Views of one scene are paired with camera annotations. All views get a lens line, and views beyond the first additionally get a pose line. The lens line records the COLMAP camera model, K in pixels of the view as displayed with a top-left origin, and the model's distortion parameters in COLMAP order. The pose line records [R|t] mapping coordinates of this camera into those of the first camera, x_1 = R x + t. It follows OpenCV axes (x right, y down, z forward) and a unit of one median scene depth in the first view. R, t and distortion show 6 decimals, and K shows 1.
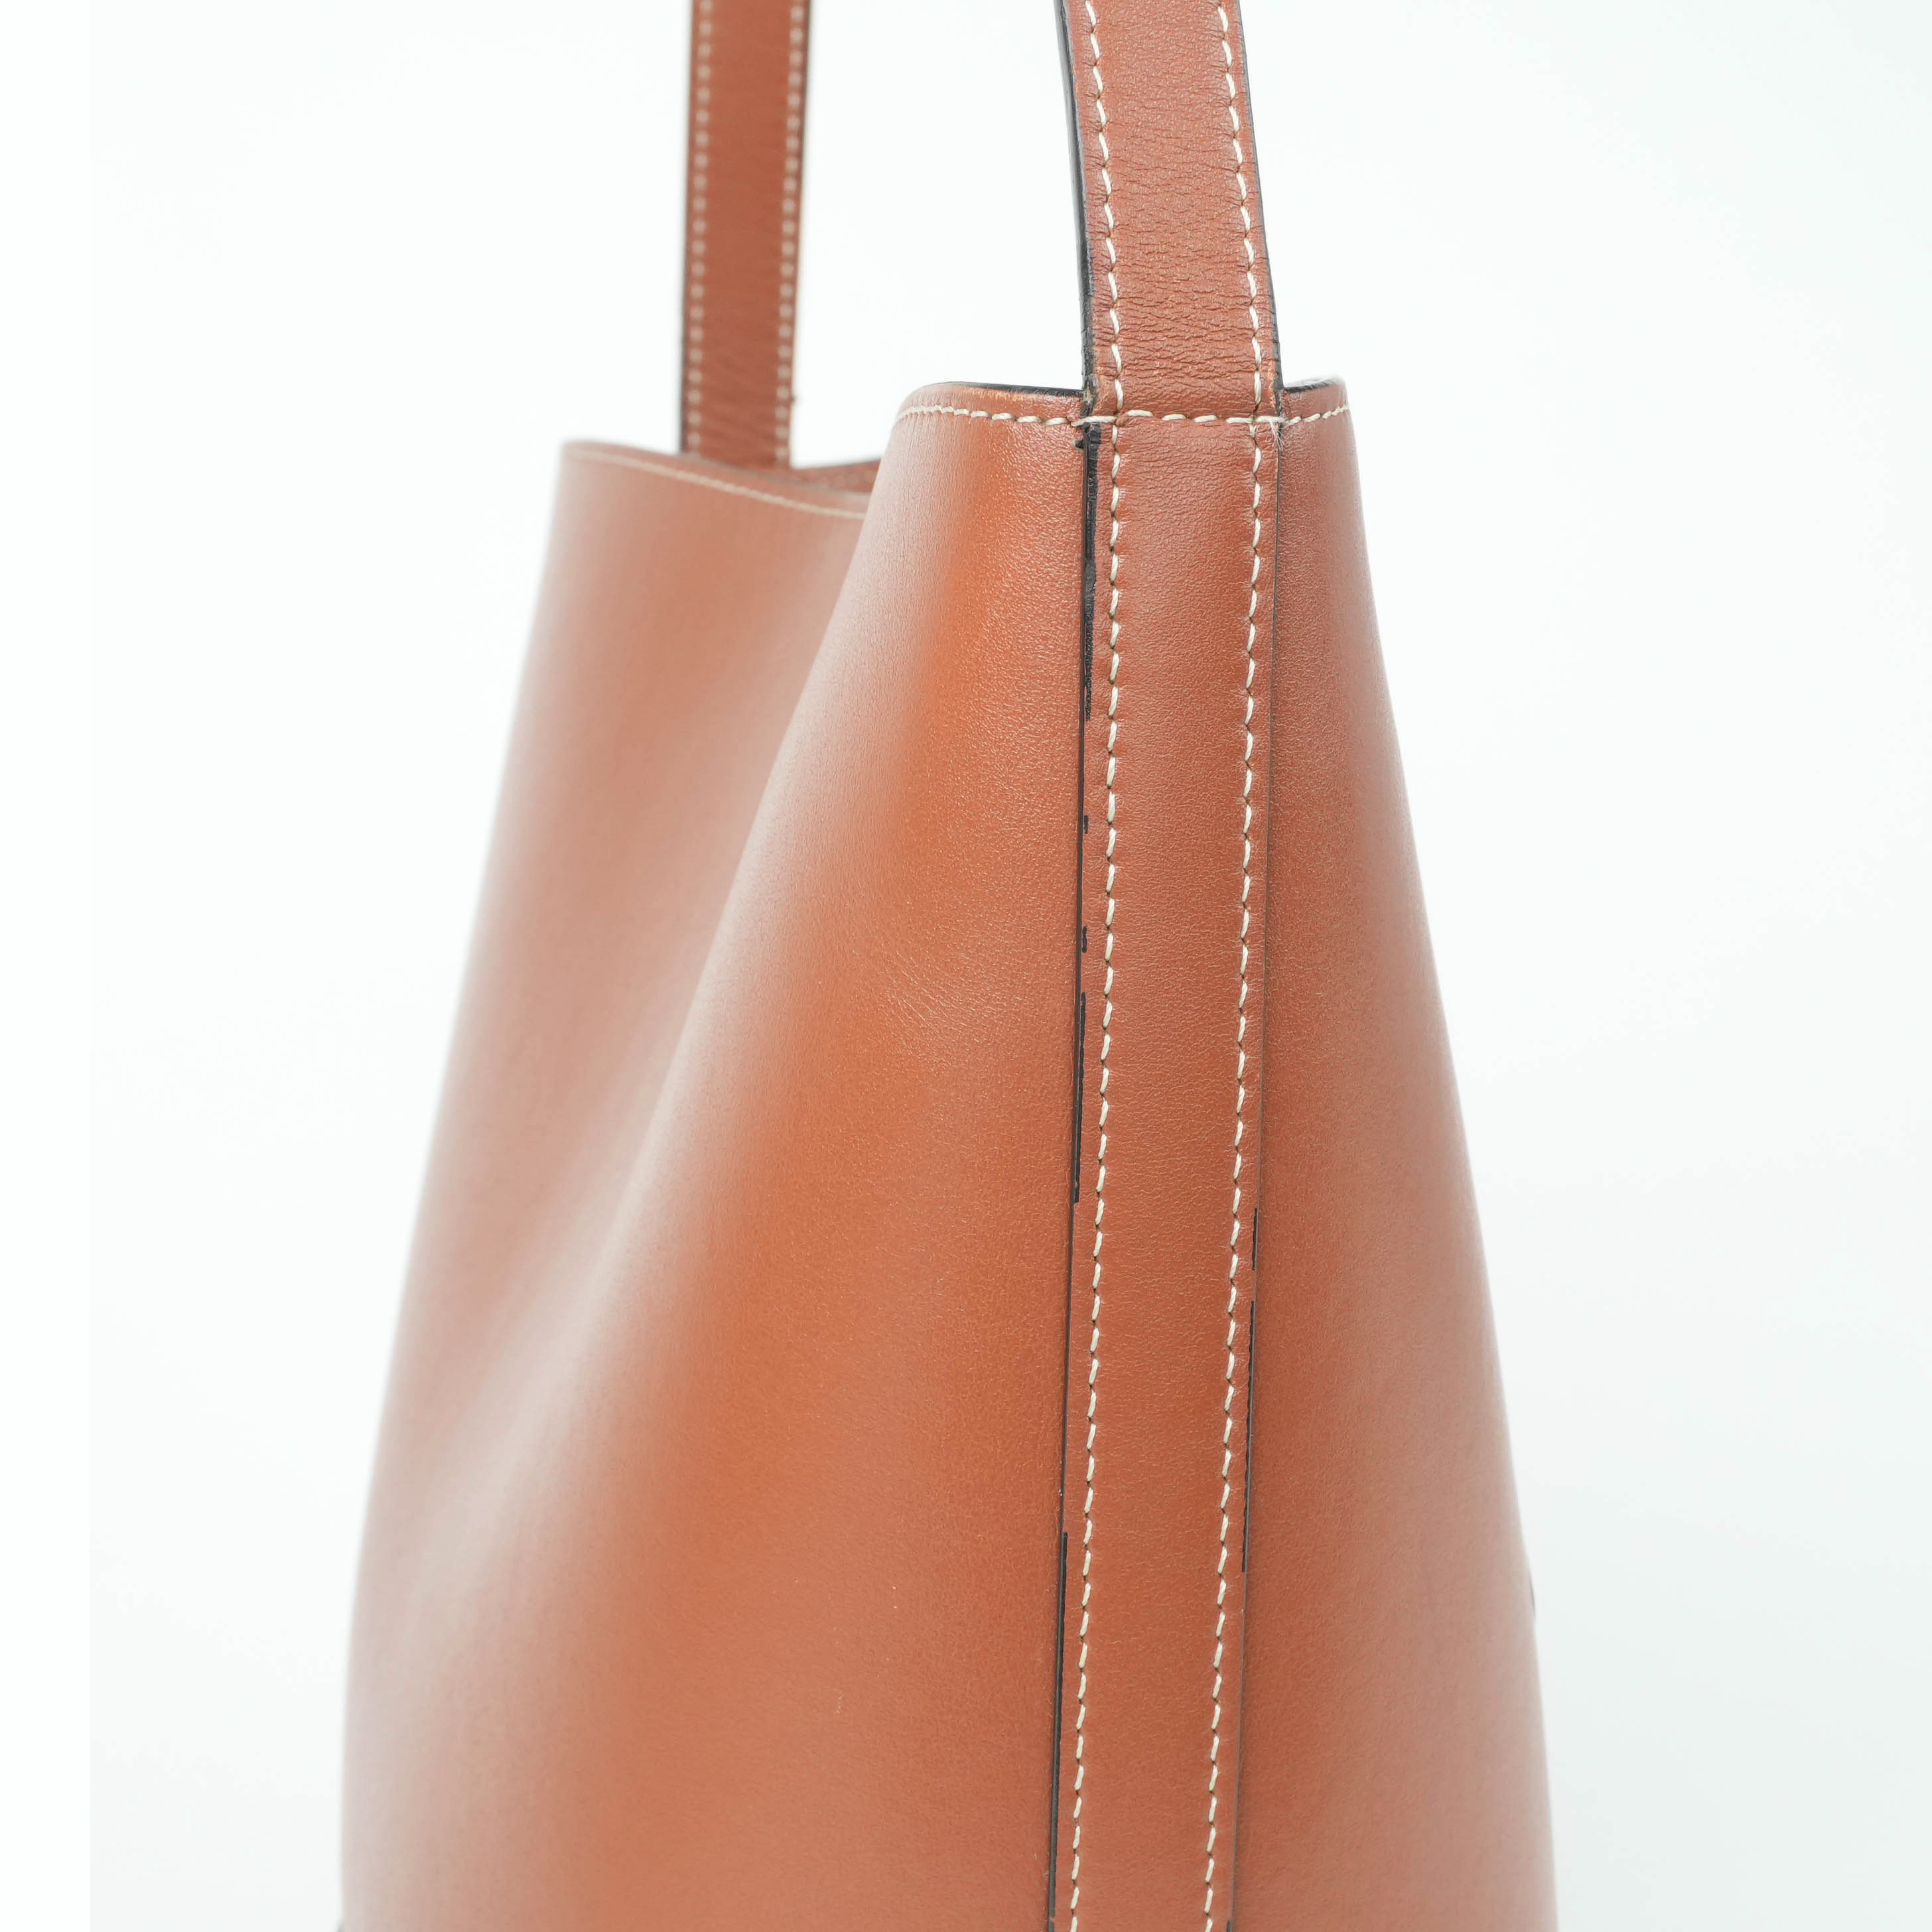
lens RADIAL K [[4046.0, 0, 962.3], [0, 4046.0, 967.1], [0, 0, 1]] dist [0.036979, 0.000000]
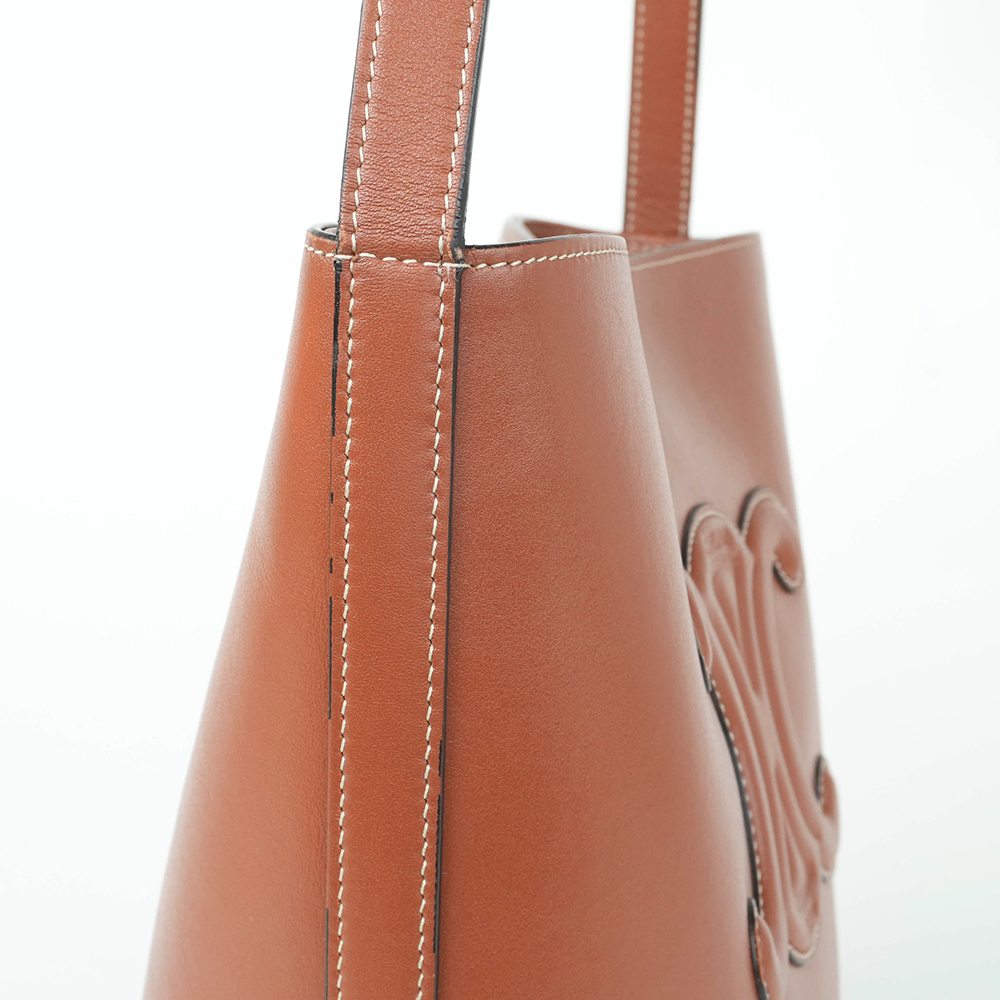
lens RADIAL K [[2094.2, 0, 495.1], [0, 2094.2, 499.9], [0, 0, 1]] dist [0.036979, 0.000000]
pose [[0.908963, 0.132815, -0.395154, 0.433319], [-0.119322, 0.991122, 0.058651, -0.093254], [0.399435, -0.006161, 0.916741, 0.239664]]
